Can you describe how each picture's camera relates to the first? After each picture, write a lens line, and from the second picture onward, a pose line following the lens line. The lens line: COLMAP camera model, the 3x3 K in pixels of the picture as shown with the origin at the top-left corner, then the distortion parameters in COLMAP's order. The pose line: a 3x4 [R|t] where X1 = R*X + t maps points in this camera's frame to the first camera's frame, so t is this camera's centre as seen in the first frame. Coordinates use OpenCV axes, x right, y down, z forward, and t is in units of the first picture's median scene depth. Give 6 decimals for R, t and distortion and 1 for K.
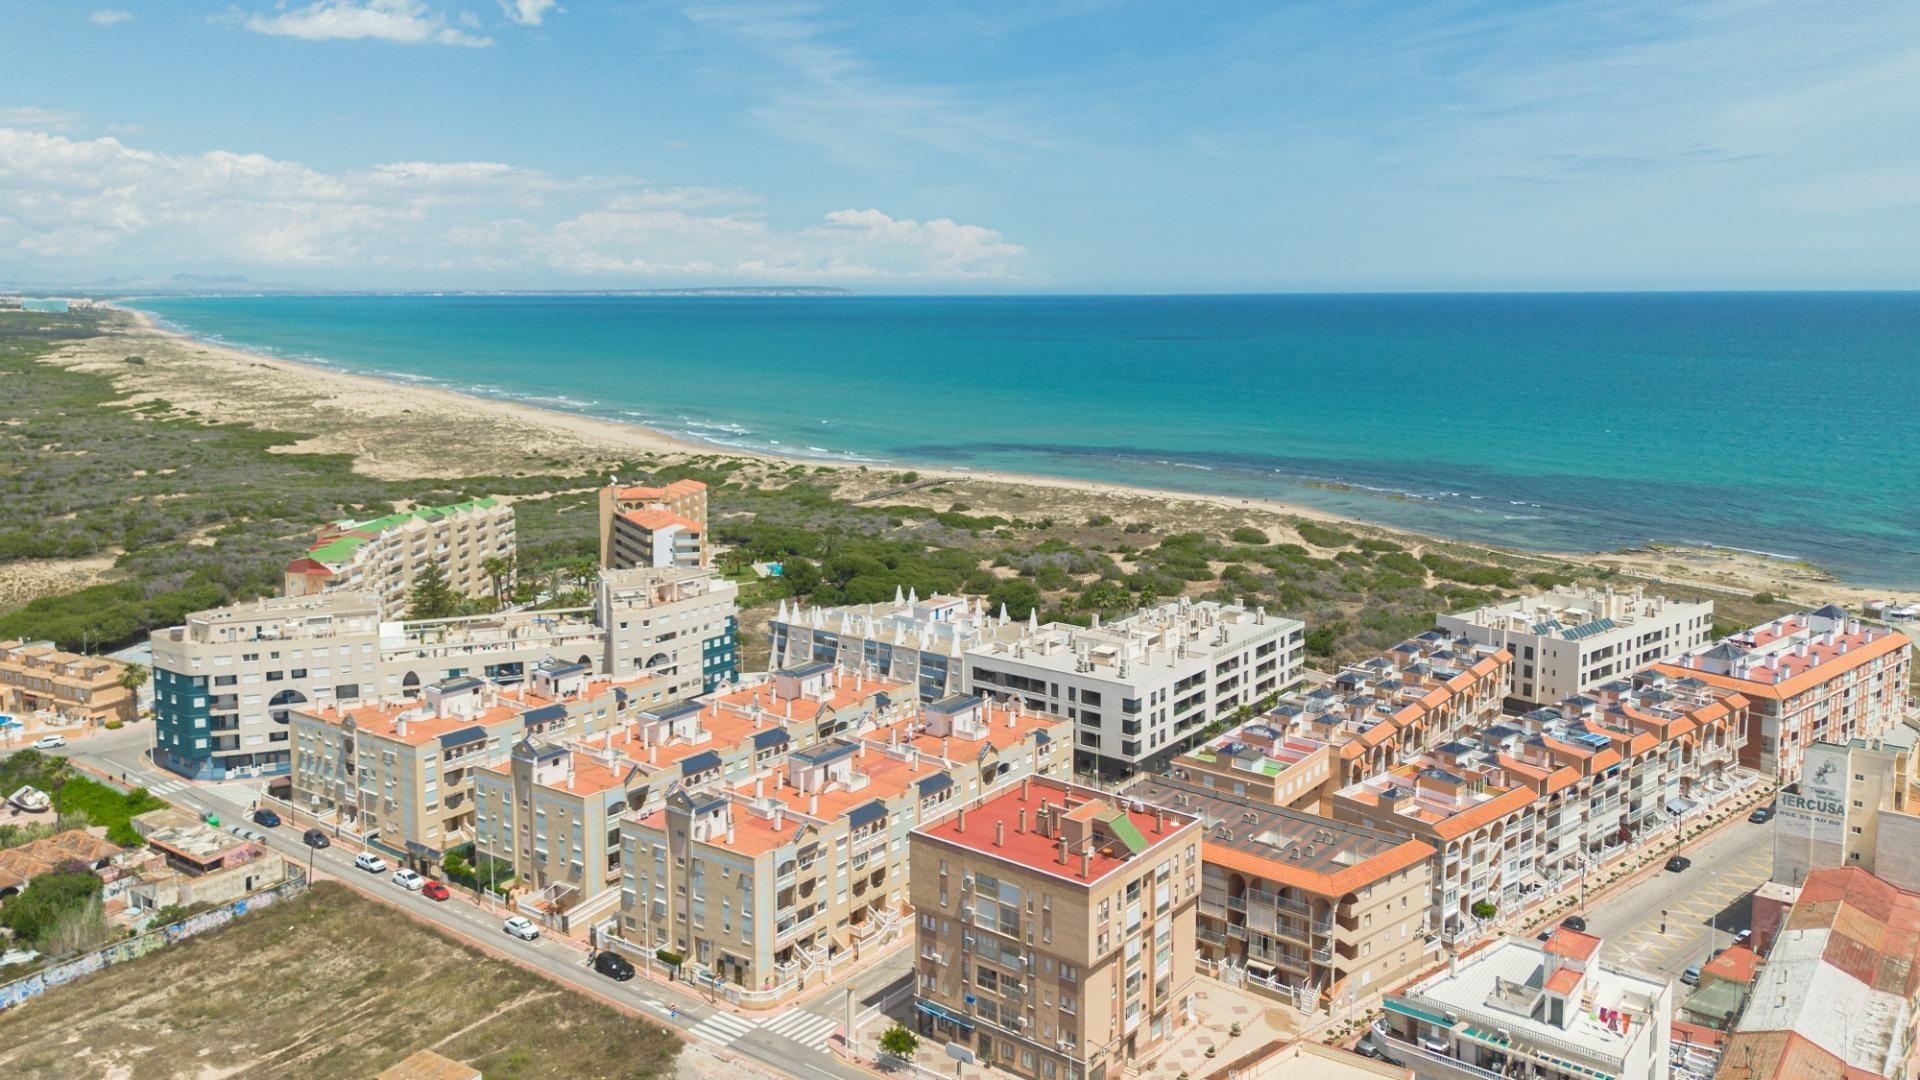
lens RADIAL K [[1406.6, 0, 961.7], [0, 1406.6, 435.5], [0, 0, 1]] dist [0.057061, -0.047188]
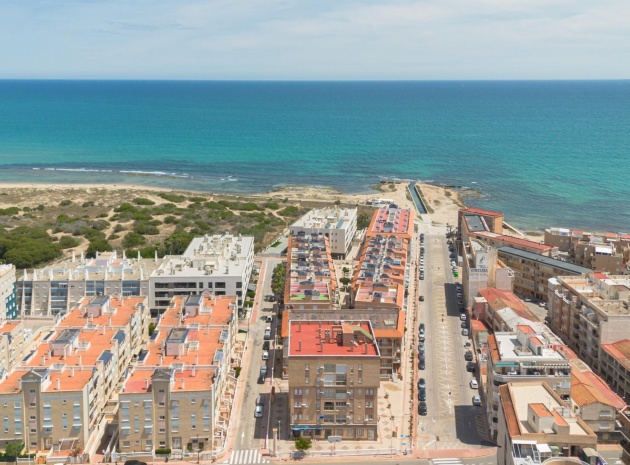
lens RADIAL K [[615.4, 0, 303.7], [0, 615.4, 143.0], [0, 0, 1]] dist [0.021986, -0.006293]
pose [[0.781072, -0.063580, 0.621196, -0.394578], [0.062737, 0.997760, 0.023239, -0.058485], [-0.621282, 0.020820, 0.783311, 0.112731]]
